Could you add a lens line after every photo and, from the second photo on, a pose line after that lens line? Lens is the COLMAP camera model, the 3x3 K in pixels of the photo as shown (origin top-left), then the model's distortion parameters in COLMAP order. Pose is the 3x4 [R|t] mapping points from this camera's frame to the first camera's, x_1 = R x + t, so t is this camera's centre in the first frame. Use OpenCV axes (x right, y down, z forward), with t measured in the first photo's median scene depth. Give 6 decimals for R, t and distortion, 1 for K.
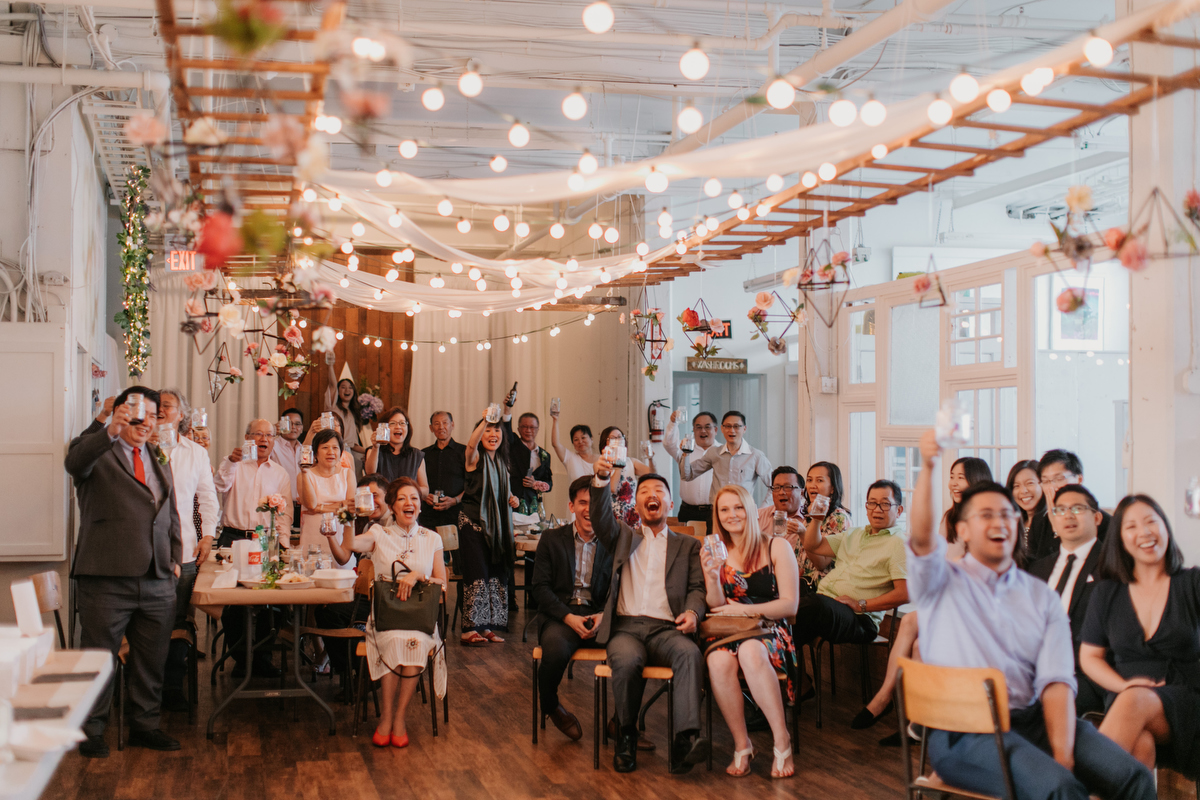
lens RADIAL K [[1773.3, 0, 668.3], [0, 1773.3, 397.1], [0, 0, 1]] dist [-0.001086, 0.050516]
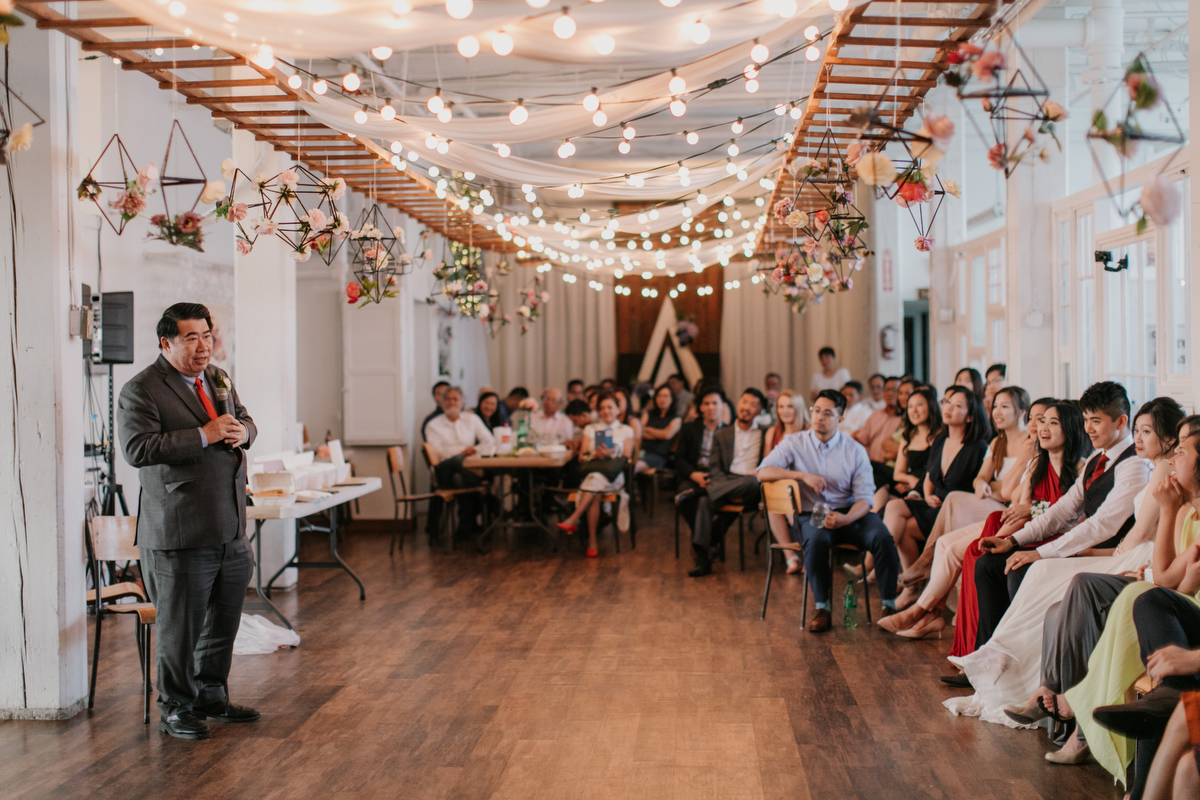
lens RADIAL K [[1695.9, 0, 597.6], [0, 1695.9, 382.9], [0, 0, 1]] dist [0.036810, -0.083352]
pose [[0.964444, -0.010269, -0.264088, 0.247090], [0.020770, 0.999099, 0.037002, -0.012693], [0.263470, -0.041172, 0.963789, -0.430122]]
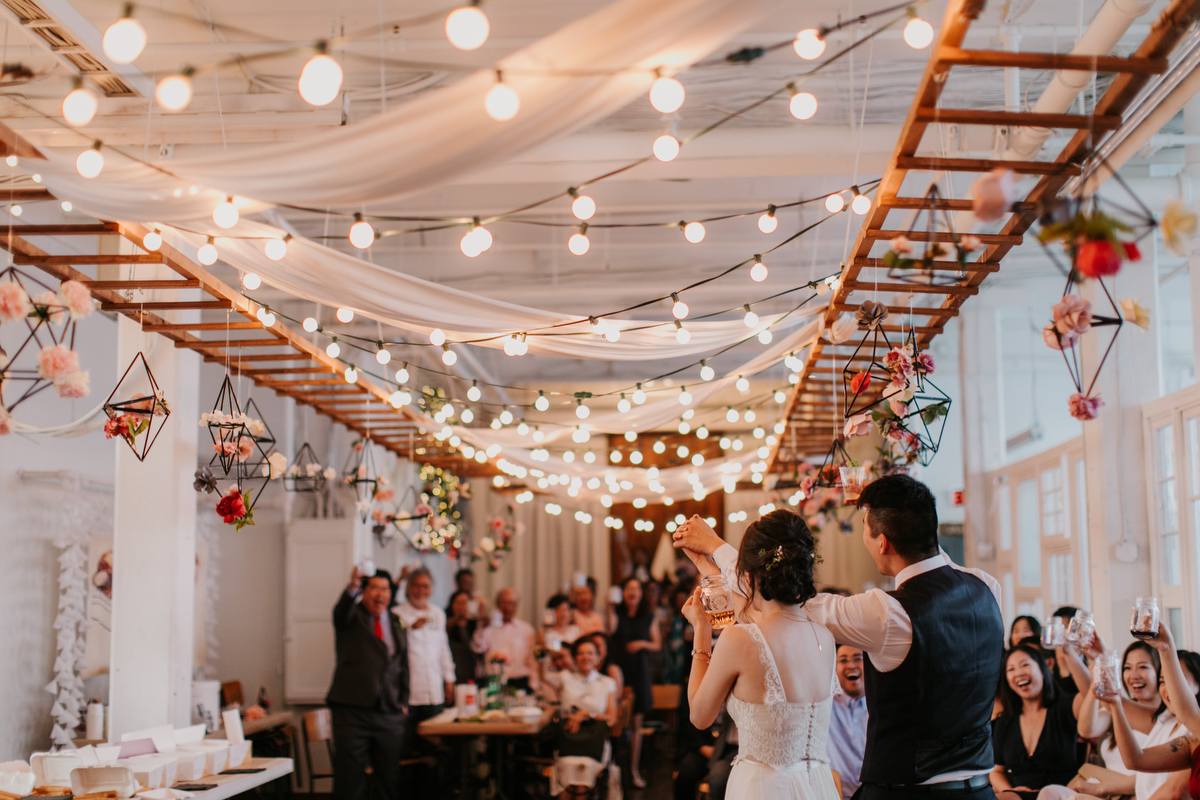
lens RADIAL K [[1695.9, 0, 597.6], [0, 1695.9, 382.9], [0, 0, 1]] dist [0.036810, -0.083352]
pose [[0.964614, -0.047930, -0.259274, 0.195777], [0.021382, 0.994320, -0.104264, -0.008030], [0.262799, 0.095030, 0.960159, -0.196245]]
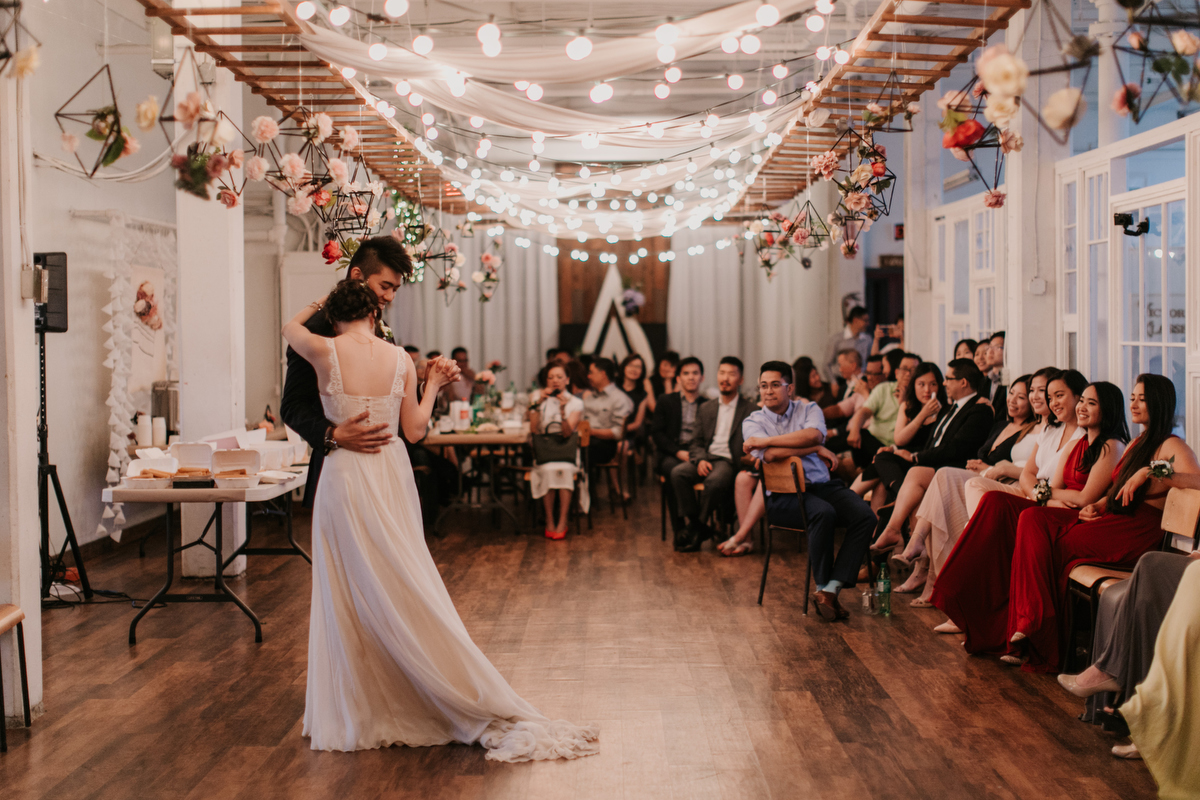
lens RADIAL K [[1773.3, 0, 668.3], [0, 1773.3, 397.1], [0, 0, 1]] dist [-0.001086, 0.050516]
pose [[0.982700, -0.006089, -0.185106, 0.207247], [0.017881, 0.997910, 0.062104, -0.010996], [0.184341, -0.064339, 0.980754, -0.408788]]
